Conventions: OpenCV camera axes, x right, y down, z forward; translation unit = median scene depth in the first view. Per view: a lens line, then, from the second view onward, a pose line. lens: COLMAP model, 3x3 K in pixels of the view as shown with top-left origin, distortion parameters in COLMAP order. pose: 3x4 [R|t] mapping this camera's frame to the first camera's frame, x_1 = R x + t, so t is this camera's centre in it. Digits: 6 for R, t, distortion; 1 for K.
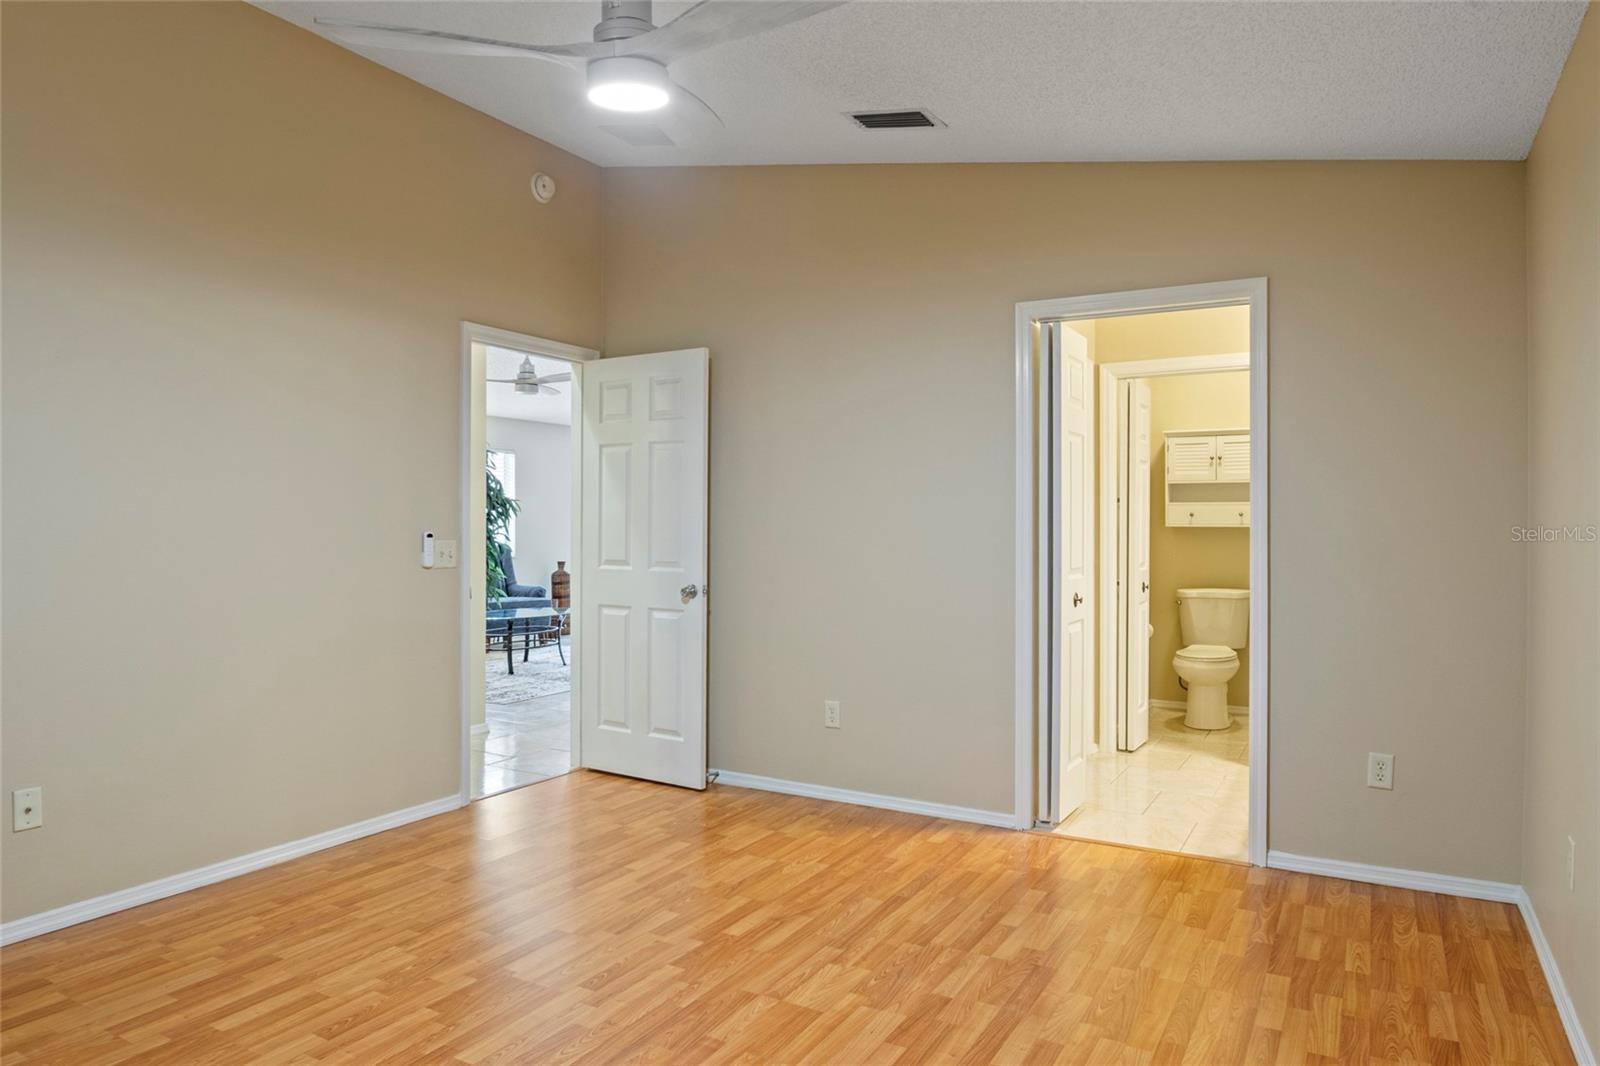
lens RADIAL K [[1022.7, 0, 800.0], [0, 1022.7, 533.0], [0, 0, 1]] dist [-0.029538, -0.002967]
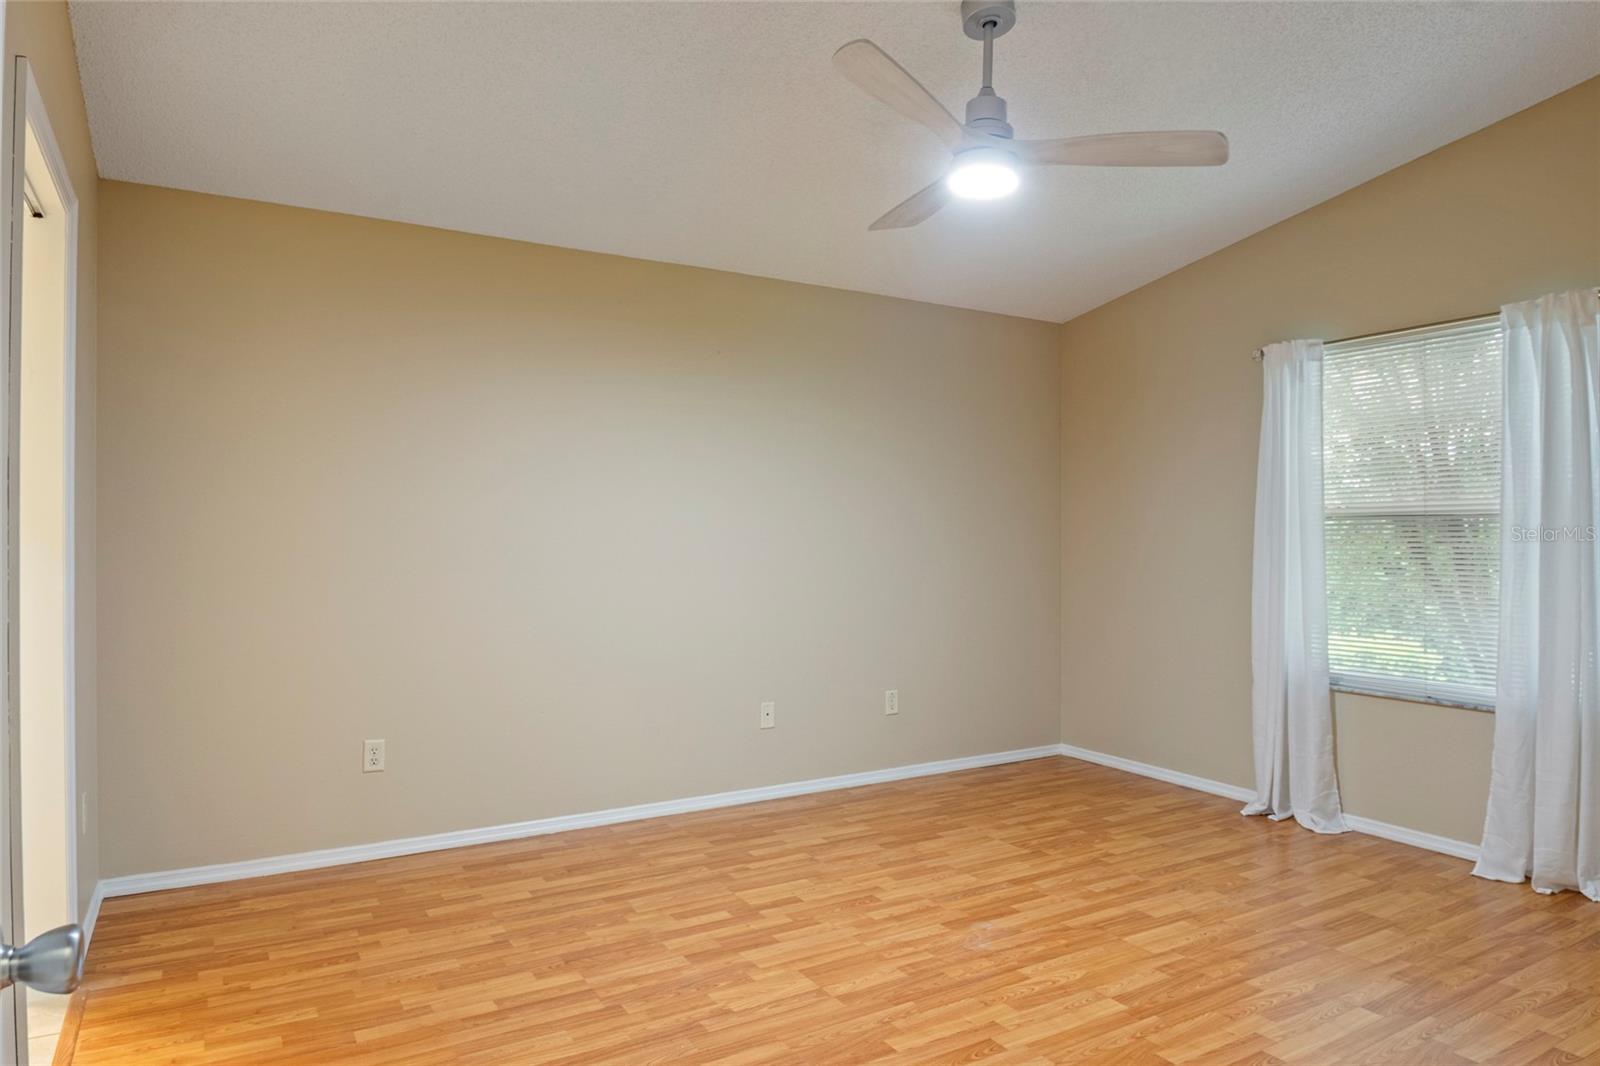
lens RADIAL K [[1022.7, 0, 800.0], [0, 1022.7, 533.0], [0, 0, 1]] dist [-0.029538, -0.002967]
pose [[-0.876111, -0.004039, 0.482092, -0.475764], [-0.002133, 0.999988, 0.004502, -0.011897], [-0.482105, 0.002916, -0.876109, 1.824744]]
